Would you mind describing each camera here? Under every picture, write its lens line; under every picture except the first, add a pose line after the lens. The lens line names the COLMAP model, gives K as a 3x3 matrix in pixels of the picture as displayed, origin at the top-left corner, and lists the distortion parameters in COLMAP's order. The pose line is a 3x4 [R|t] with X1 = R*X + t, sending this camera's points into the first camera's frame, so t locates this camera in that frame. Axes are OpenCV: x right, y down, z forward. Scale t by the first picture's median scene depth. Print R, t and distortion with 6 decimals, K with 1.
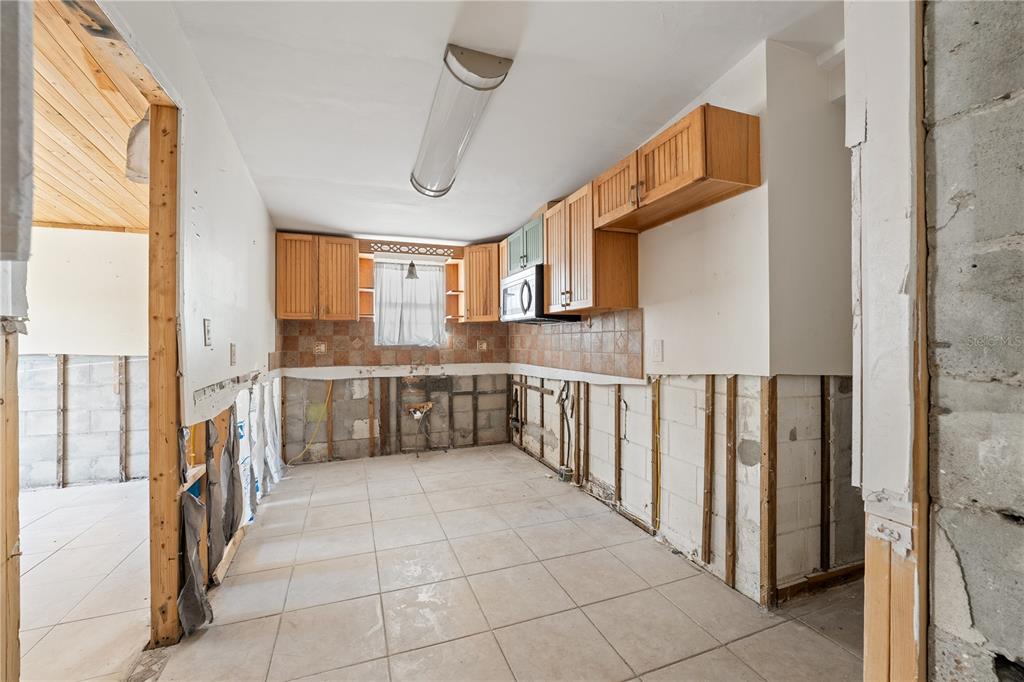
lens RADIAL K [[413.0, 0, 507.8], [0, 413.0, 342.1], [0, 0, 1]] dist [-0.013120, 0.000478]
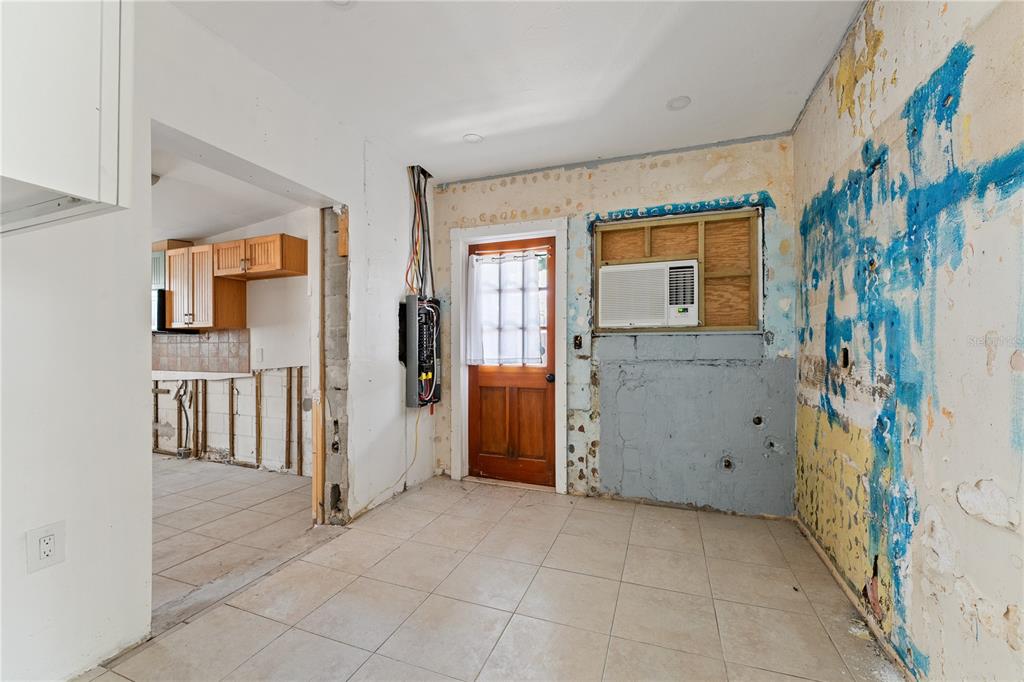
lens RADIAL K [[413.0, 0, 503.4], [0, 413.0, 348.1], [0, 0, 1]] dist [-0.013120, 0.000478]
pose [[0.655802, -0.000477, 0.754933, -0.214259], [0.002050, 0.999997, -0.001149, -0.002140], [-0.754930, 0.002301, 0.655801, -0.736107]]
